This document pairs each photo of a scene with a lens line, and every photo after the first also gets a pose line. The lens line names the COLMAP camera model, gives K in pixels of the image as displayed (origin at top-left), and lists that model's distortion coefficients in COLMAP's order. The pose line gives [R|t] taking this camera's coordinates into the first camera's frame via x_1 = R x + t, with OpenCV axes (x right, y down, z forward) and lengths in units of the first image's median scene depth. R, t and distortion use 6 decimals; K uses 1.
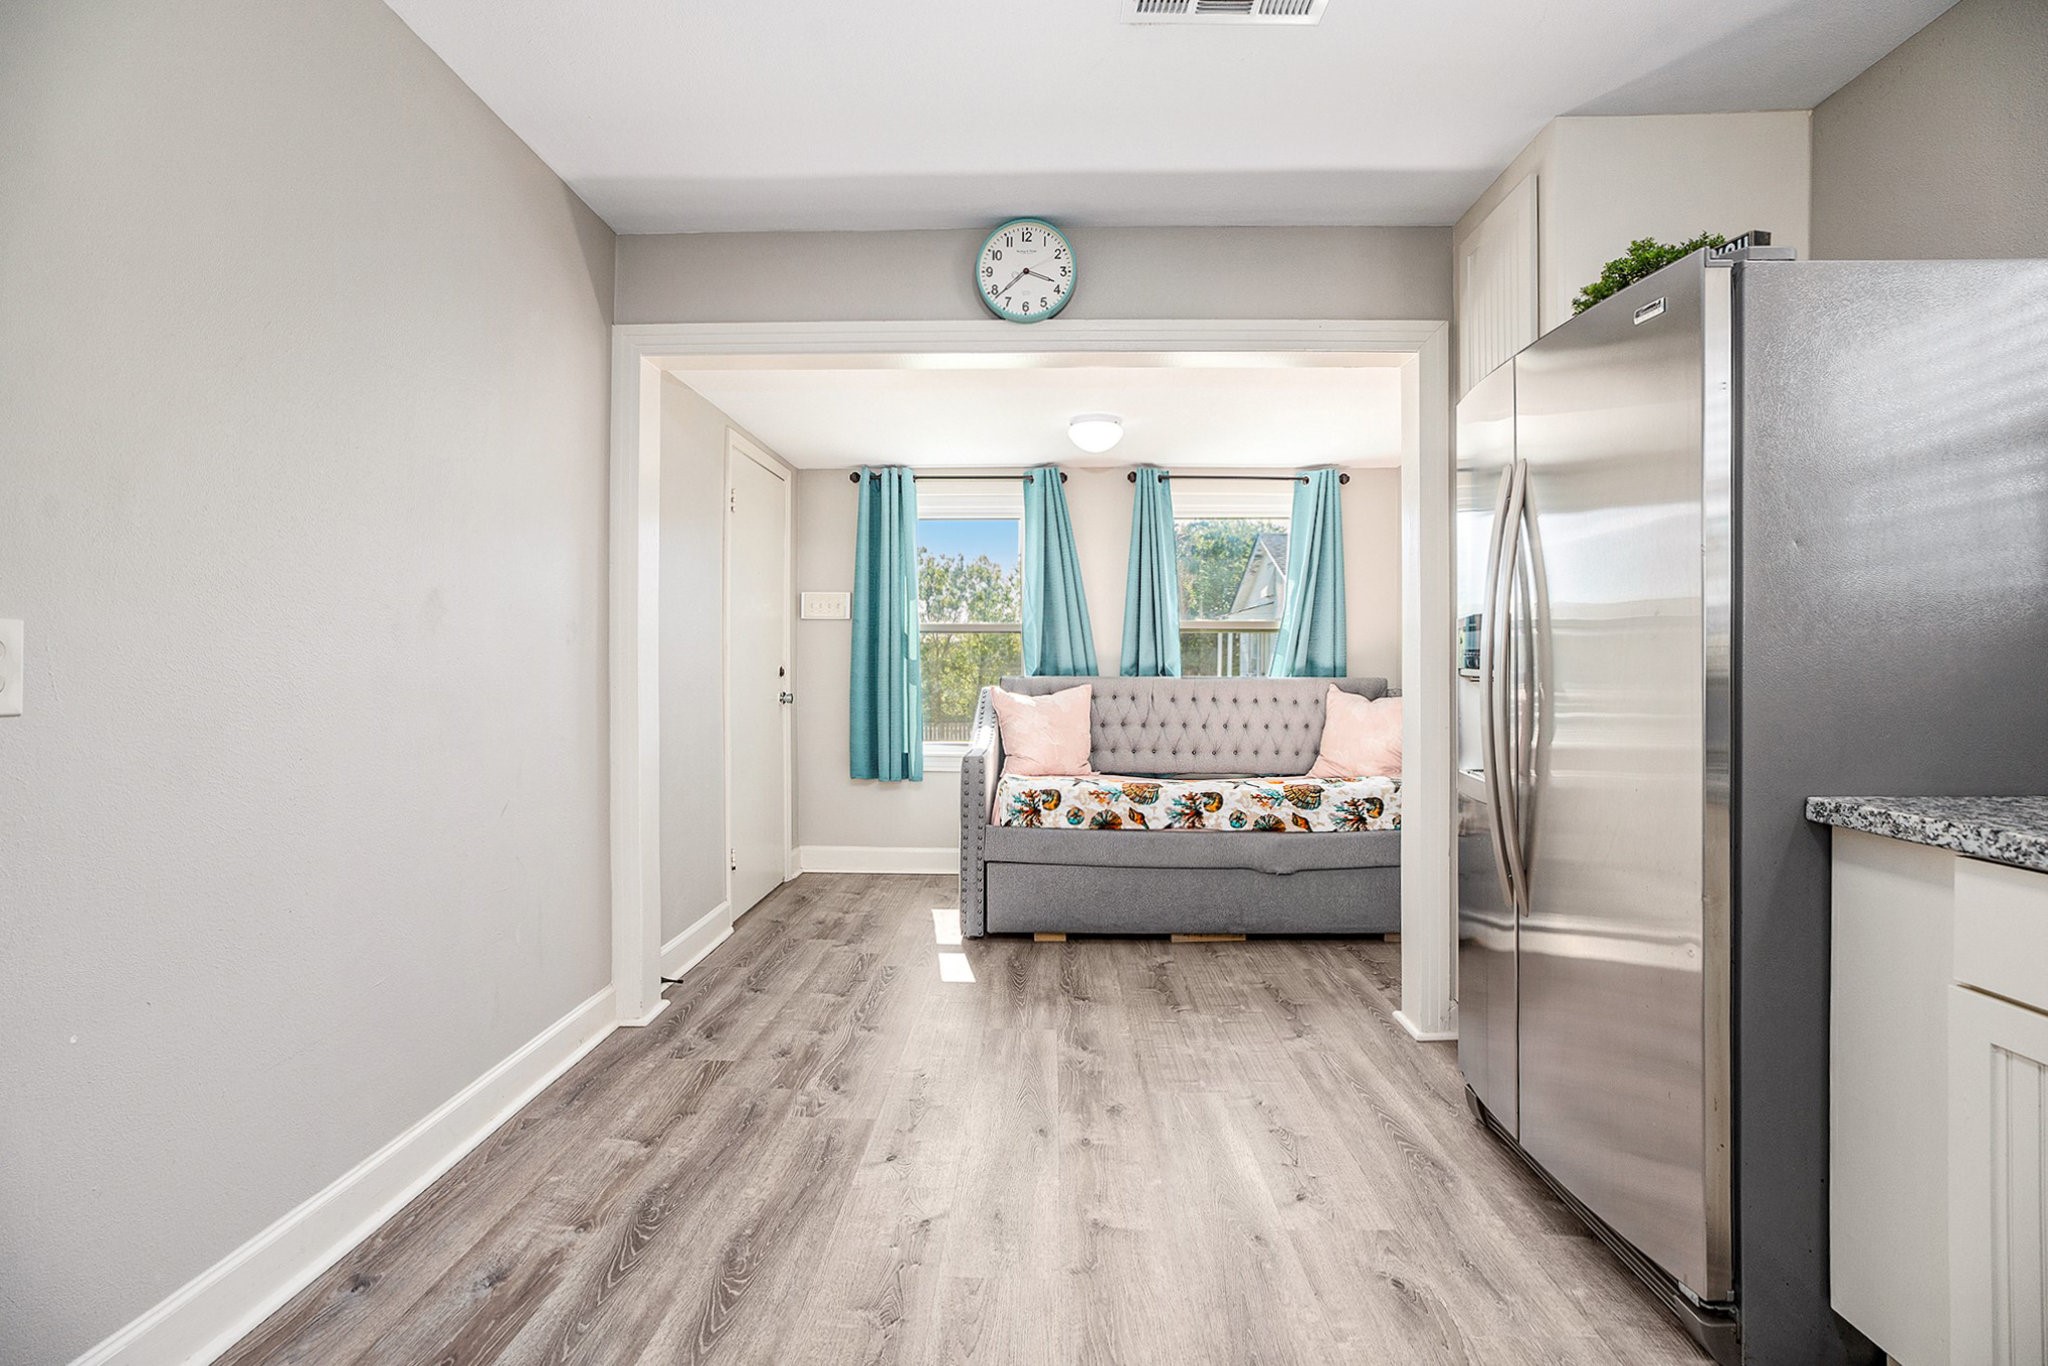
lens RADIAL K [[955.5, 0, 1013.9], [0, 955.5, 663.2], [0, 0, 1]] dist [-0.061825, 0.014465]
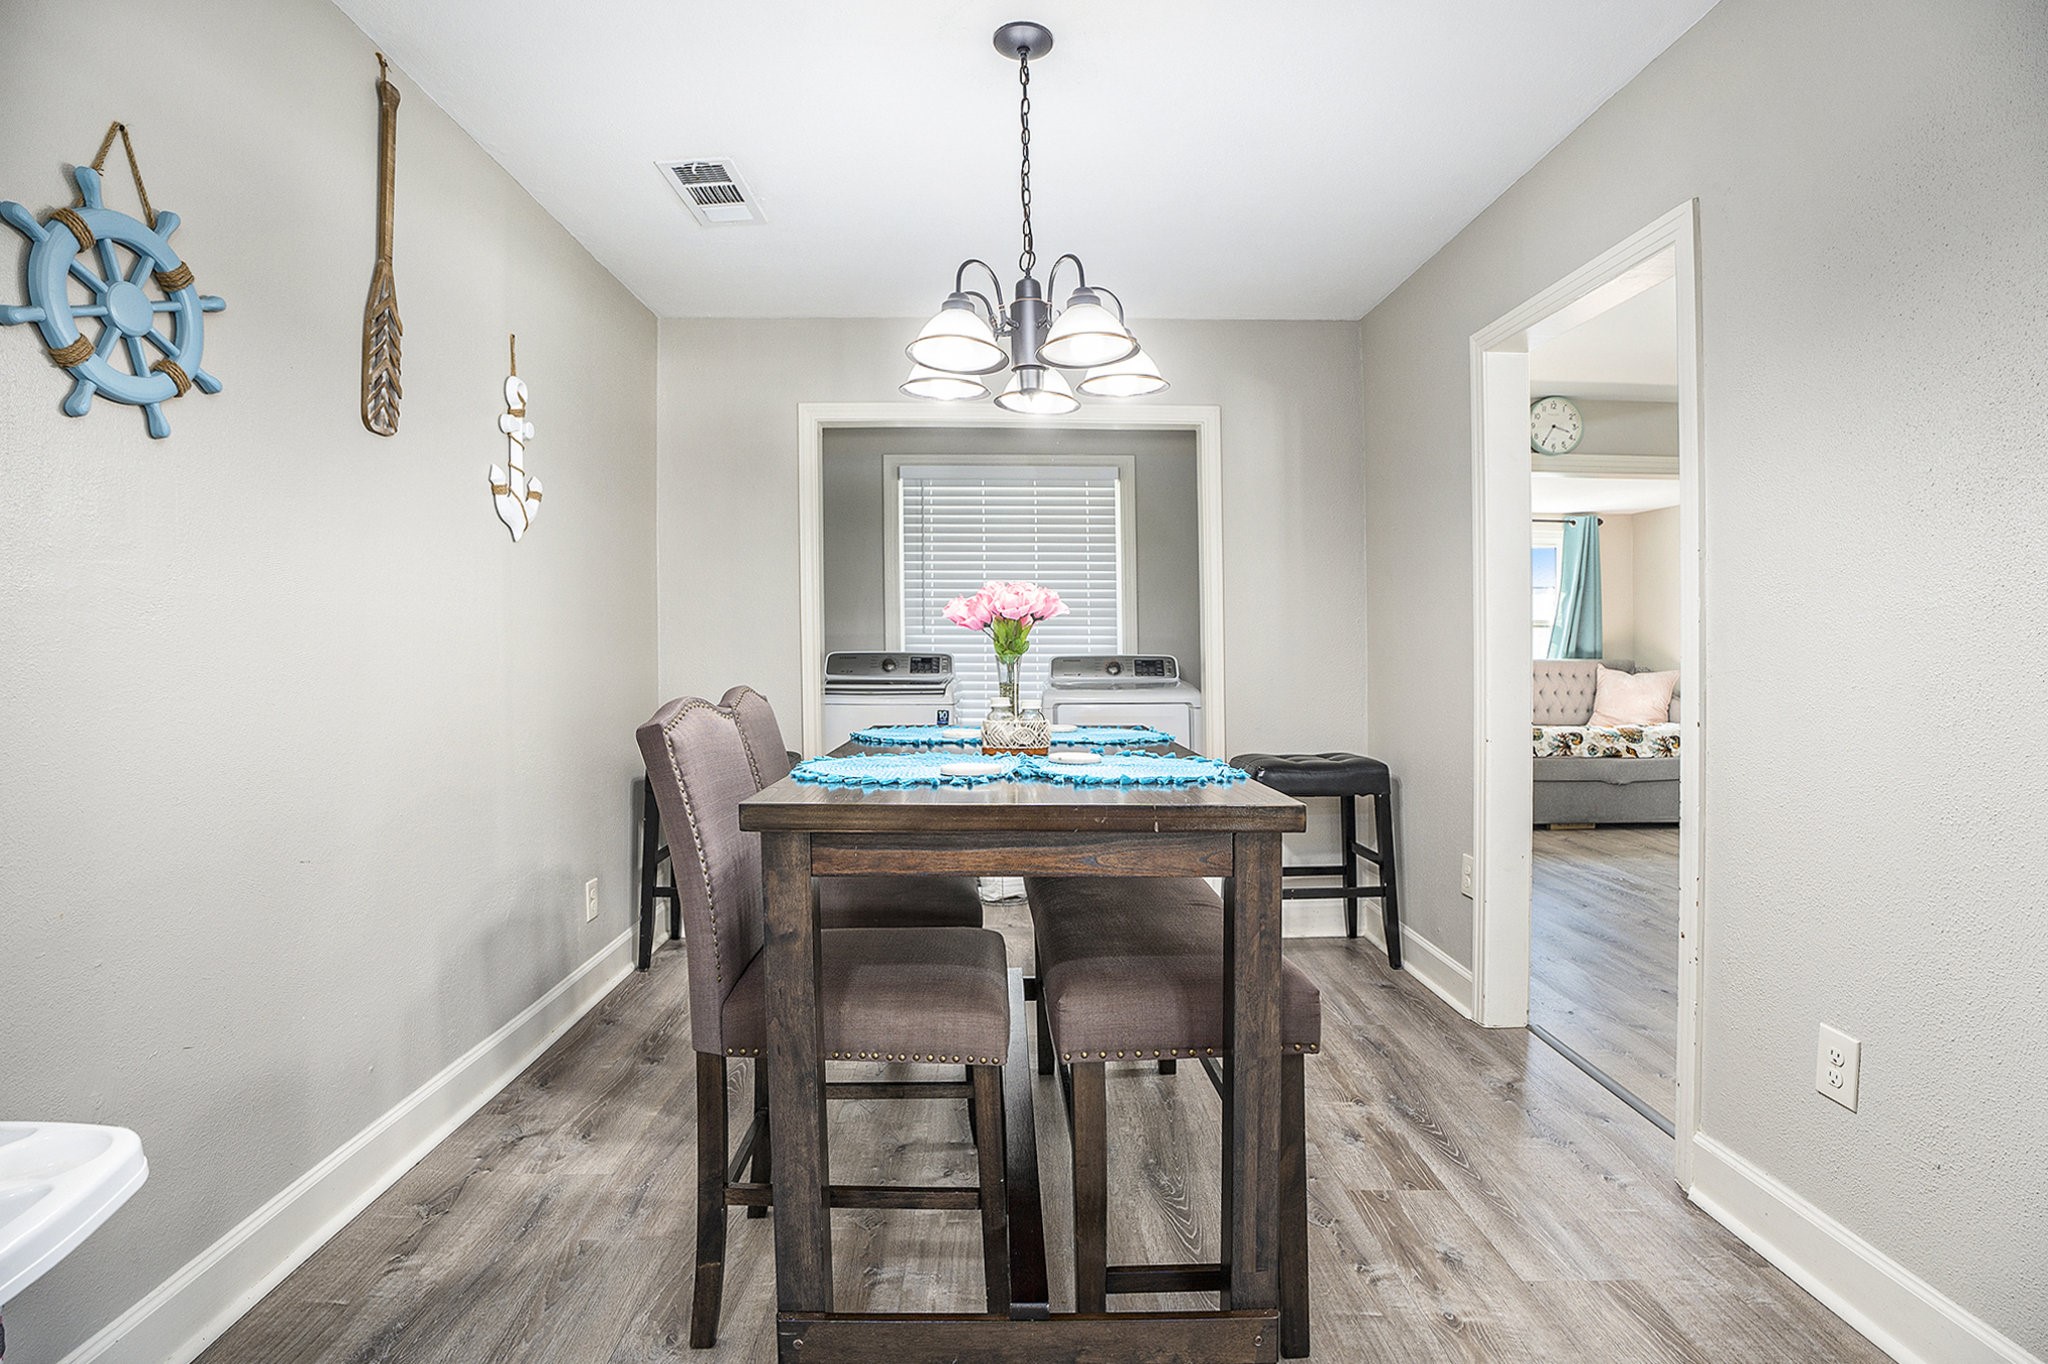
lens RADIAL K [[955.7, 0, 1020.6], [0, 955.7, 630.9], [0, 0, 1]] dist [-0.037080, -0.000365]
pose [[0.998944, 0.001571, 0.045911, -0.767710], [-0.000829, 0.999869, -0.016171, -0.005546], [-0.045930, 0.016116, 0.998815, -0.502840]]
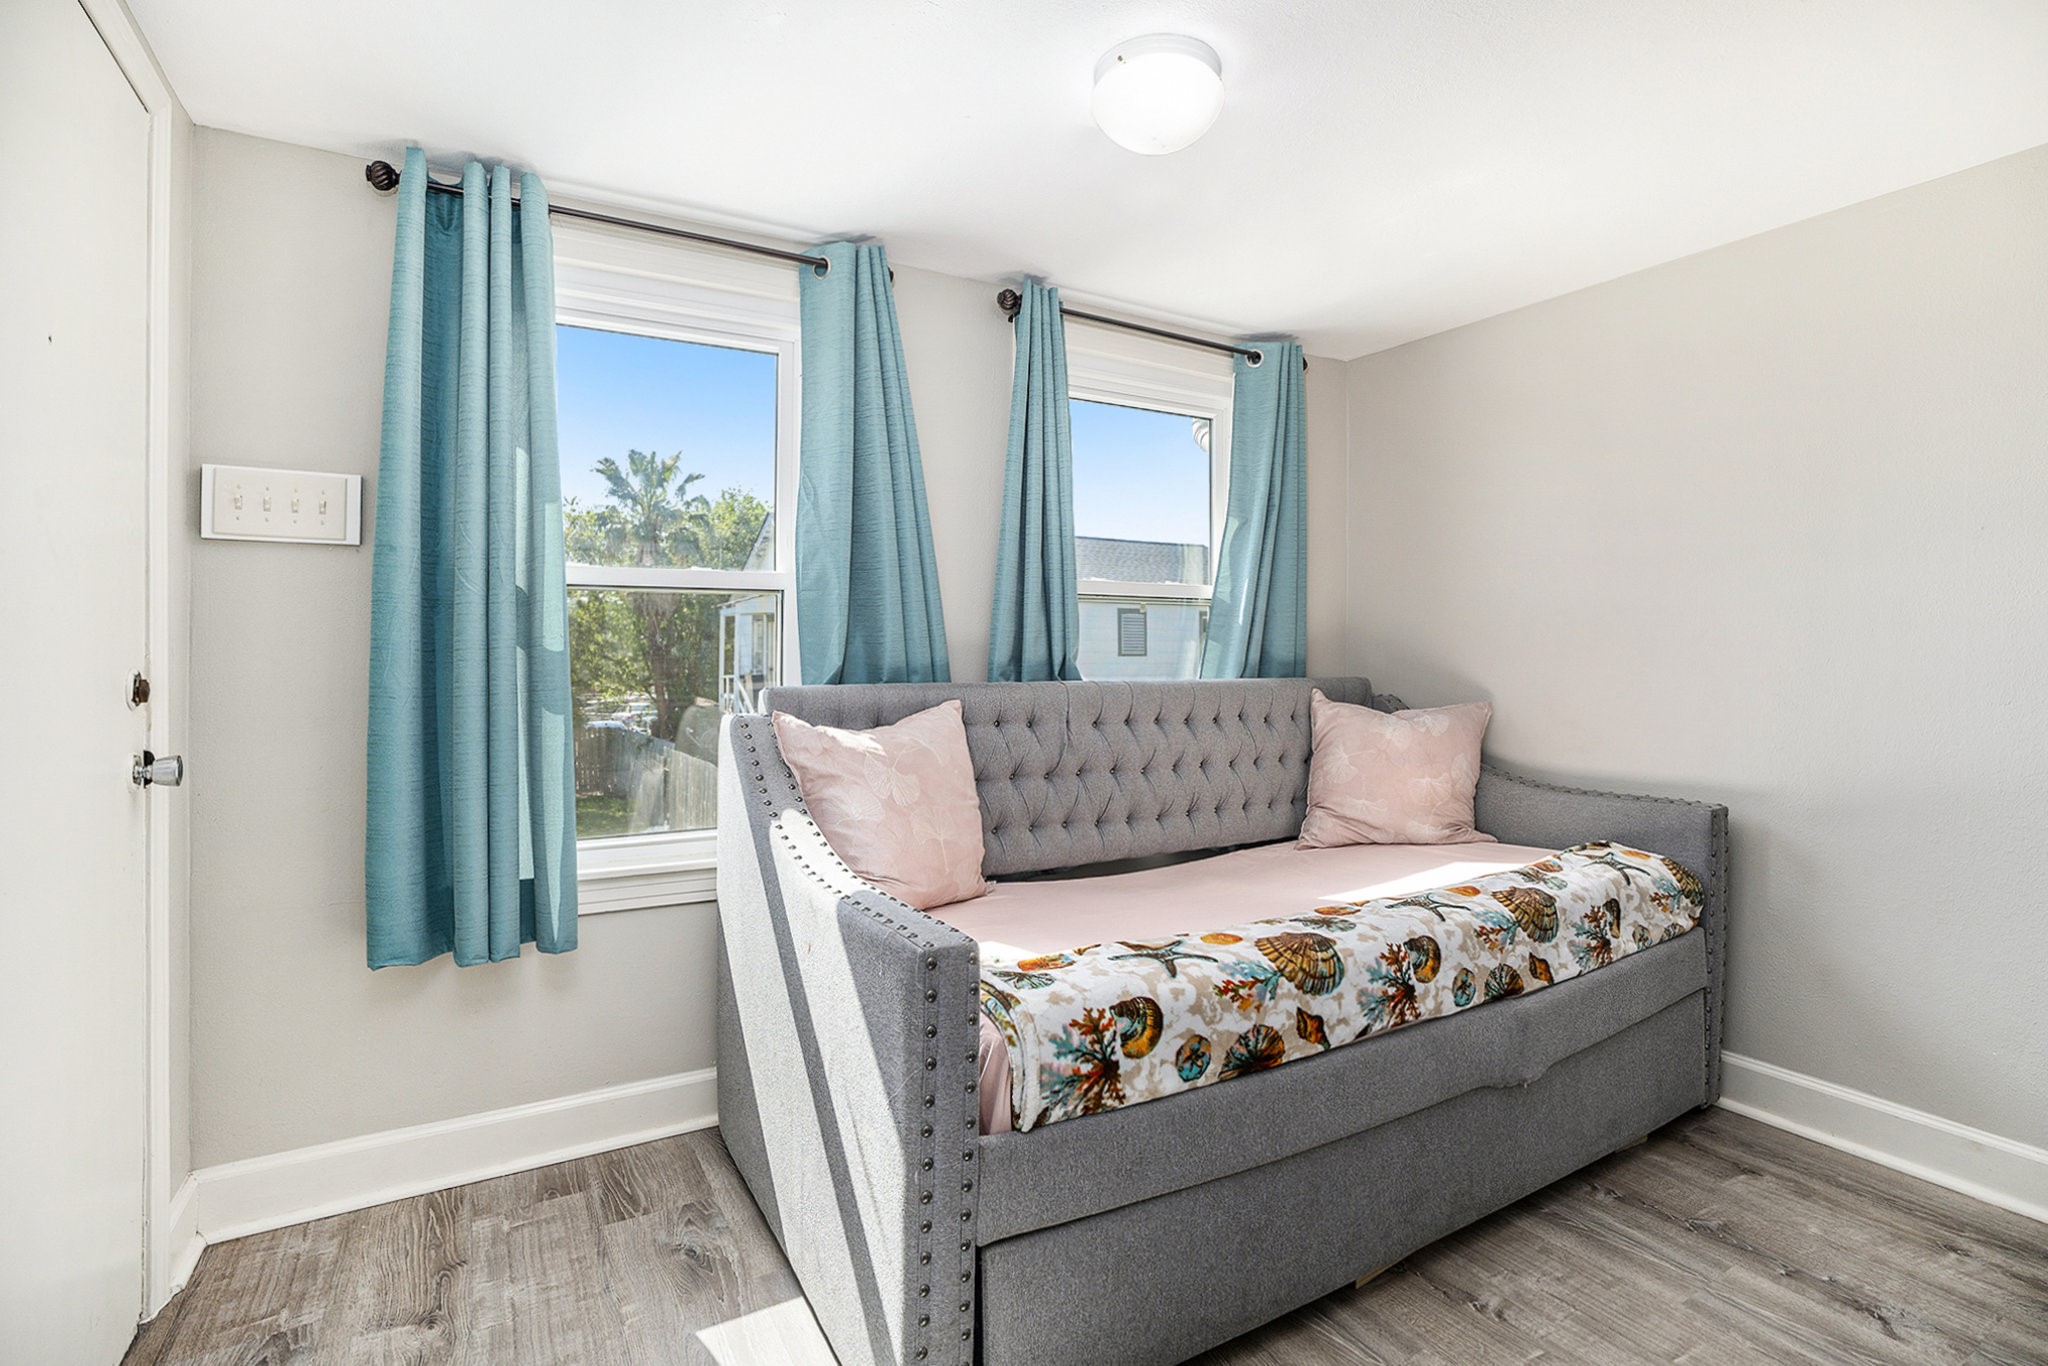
lens RADIAL K [[955.5, 0, 1013.9], [0, 955.5, 663.2], [0, 0, 1]] dist [-0.061825, 0.014465]
pose [[0.852517, -0.007406, 0.522647, -0.189508], [0.005462, 0.999971, 0.005260, 0.001554], [-0.522671, -0.001630, 0.852533, 0.715055]]
